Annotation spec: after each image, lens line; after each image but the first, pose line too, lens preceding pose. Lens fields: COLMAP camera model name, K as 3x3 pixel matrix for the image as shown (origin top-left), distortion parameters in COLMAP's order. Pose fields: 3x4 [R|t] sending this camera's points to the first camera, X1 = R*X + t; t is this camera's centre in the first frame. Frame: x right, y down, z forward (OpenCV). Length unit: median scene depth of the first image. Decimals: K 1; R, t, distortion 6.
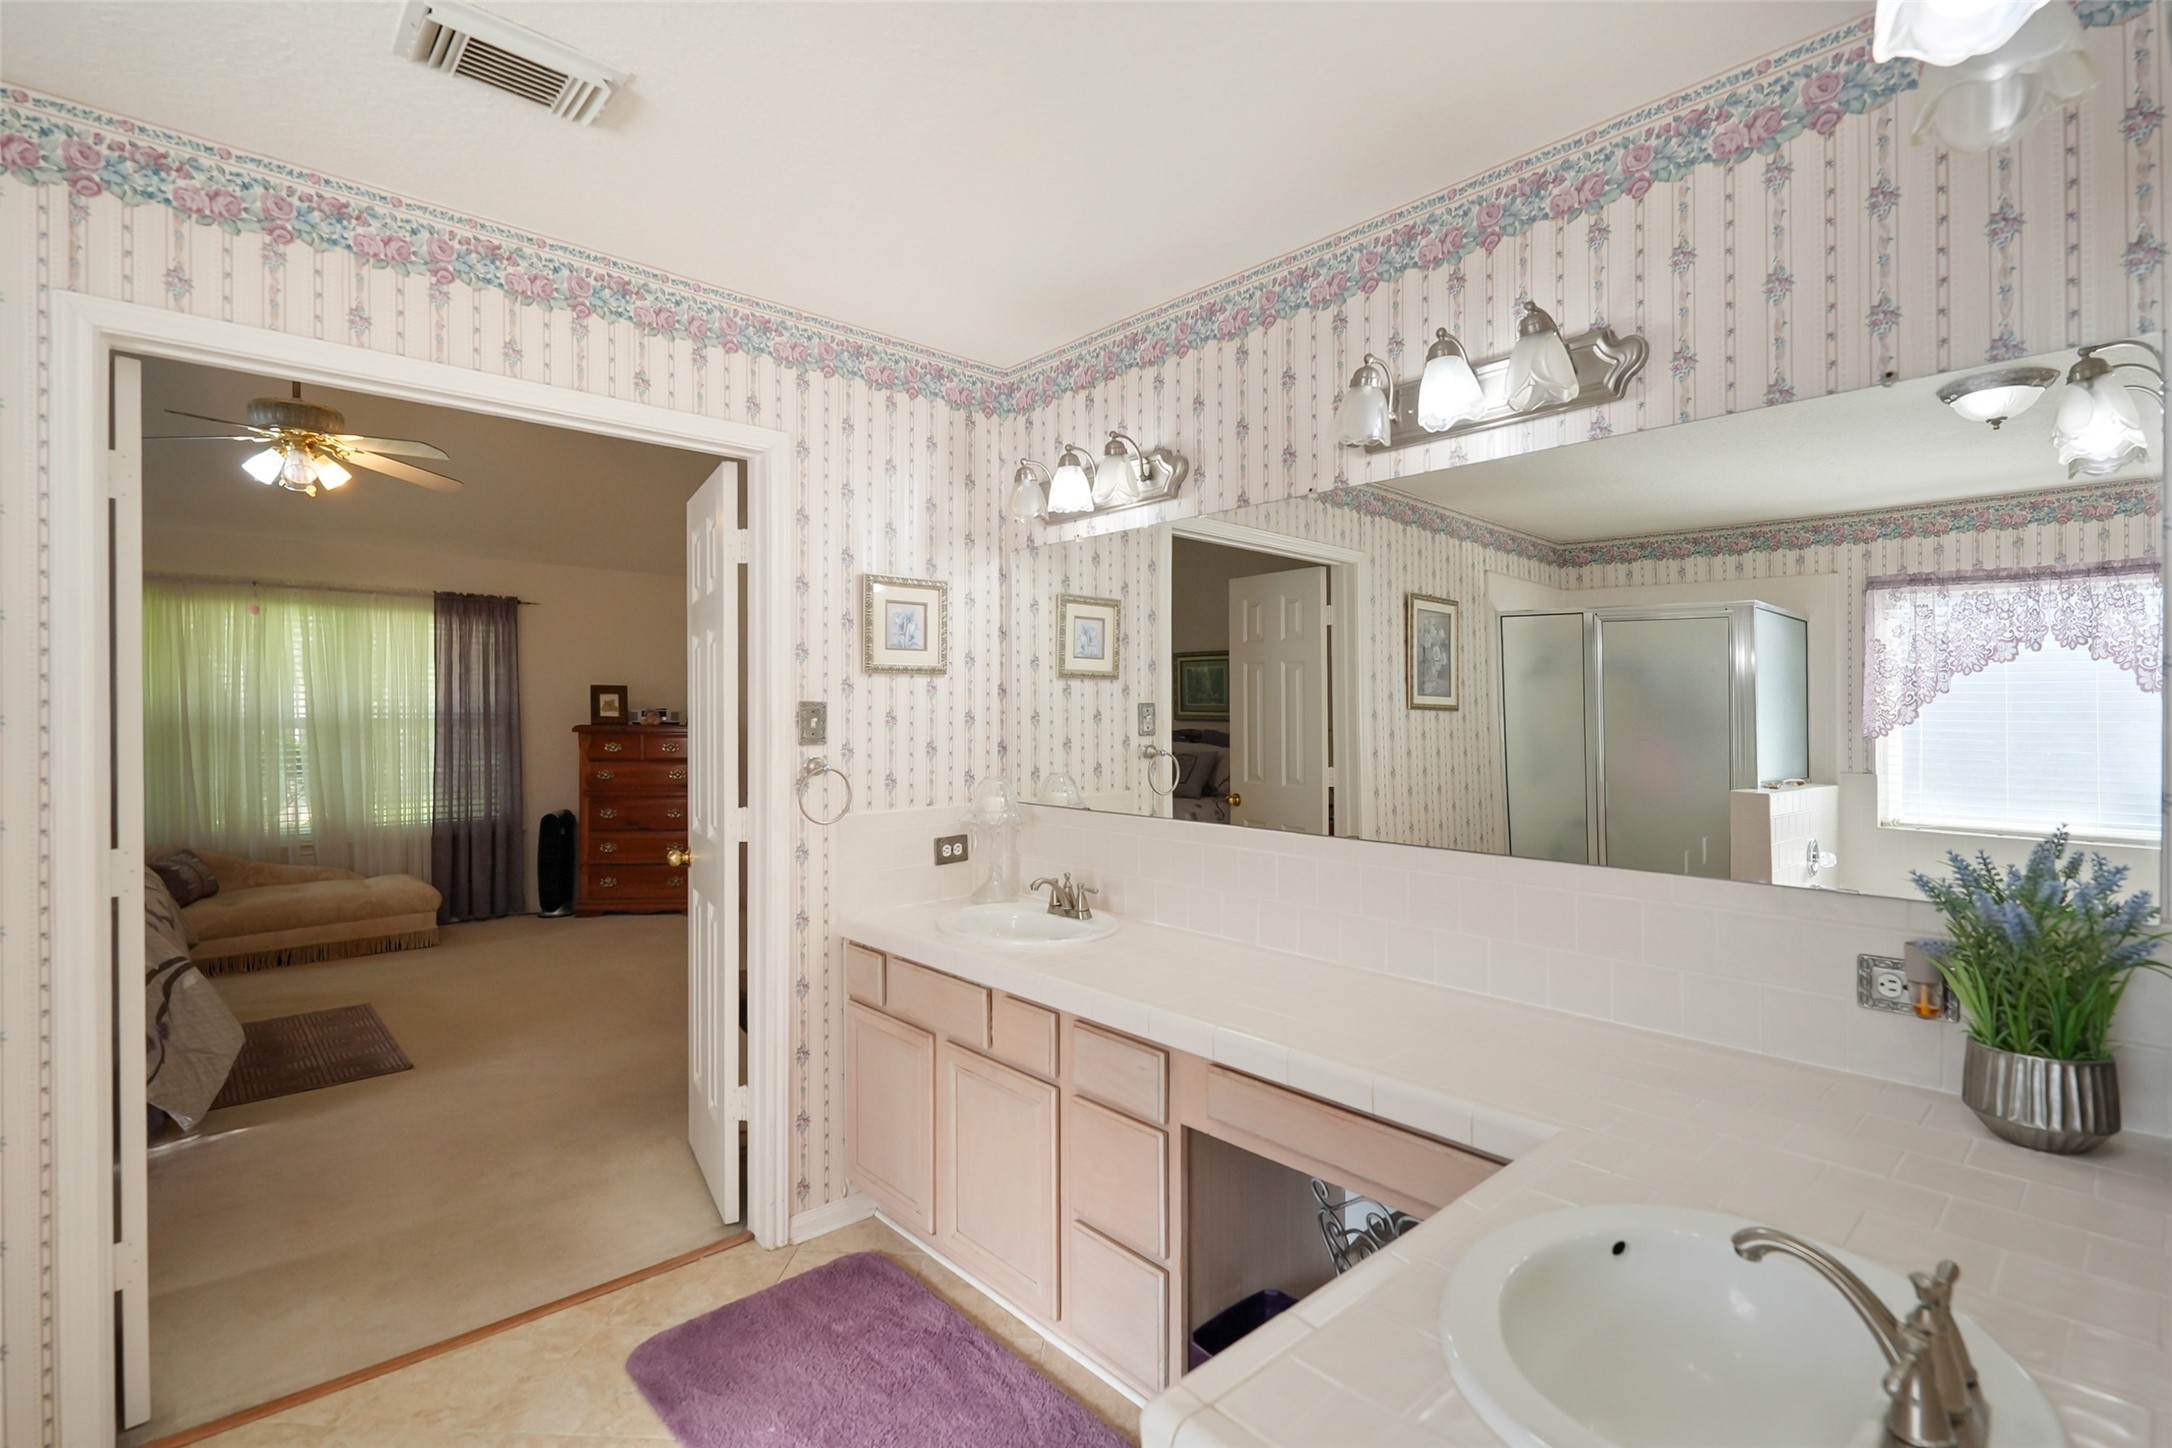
lens RADIAL K [[1045.2, 0, 1094.2], [0, 1045.2, 718.9], [0, 0, 1]] dist [0.000528, 0.001699]
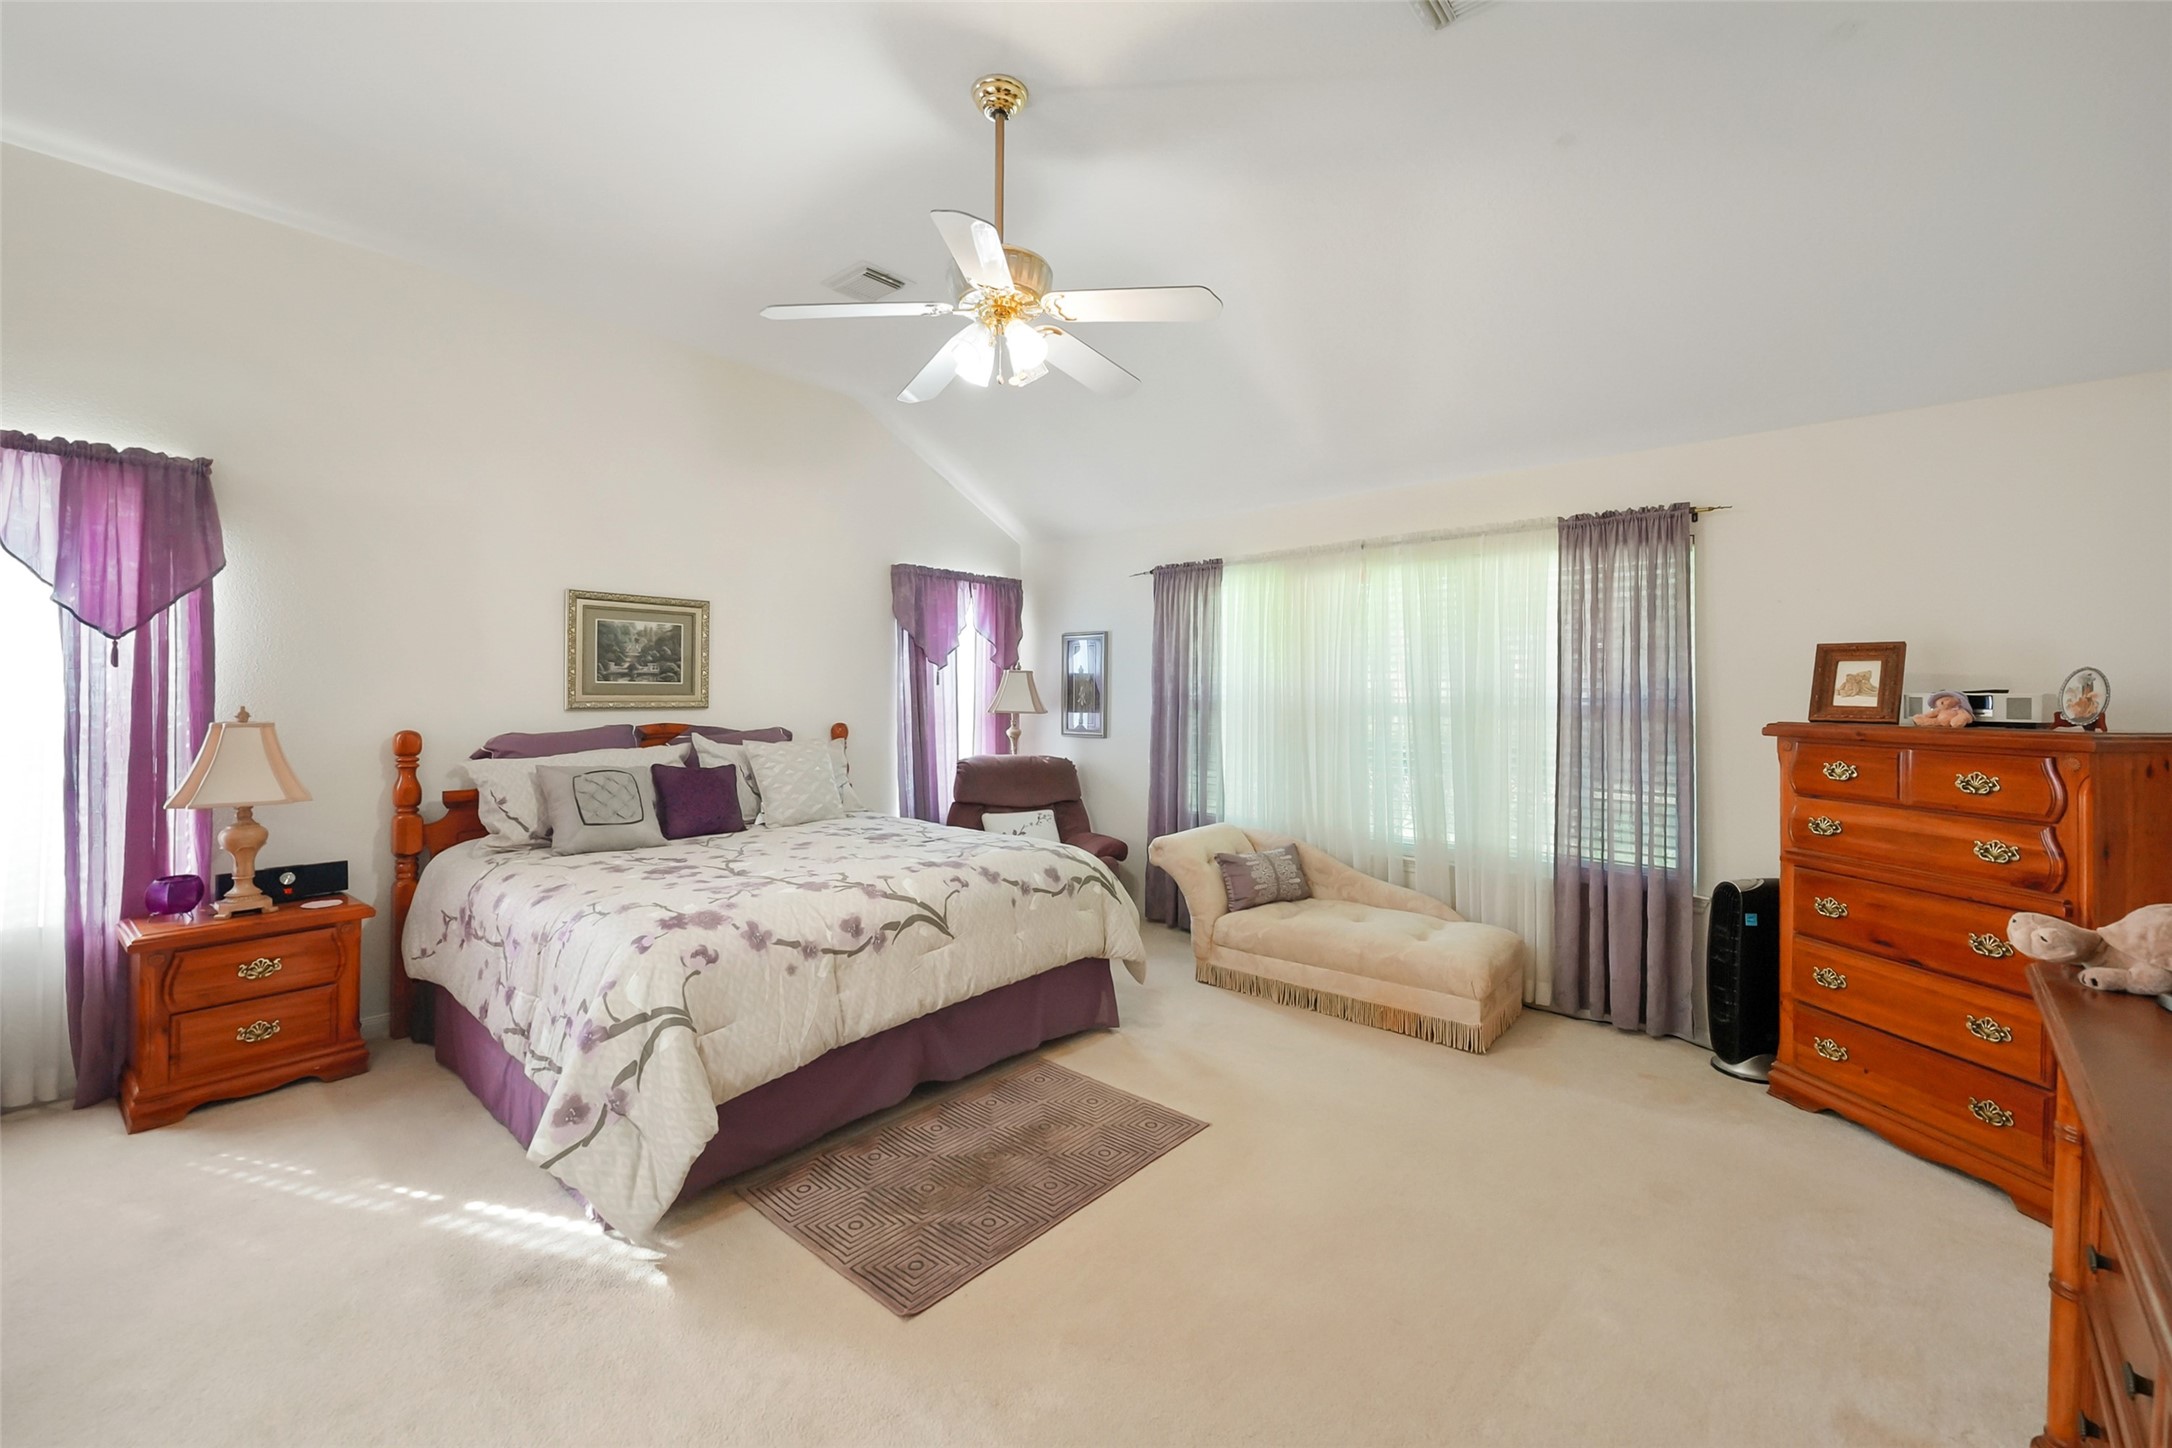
lens RADIAL K [[885.6, 0, 1086.8], [0, 885.6, 683.3], [0, 0, 1]] dist [0.001664, 0.000069]
pose [[0.096699, -0.008237, -0.995280, -0.087274], [-0.005150, 0.999948, -0.008776, -0.007929], [0.995300, 0.005975, 0.096651, 0.618277]]
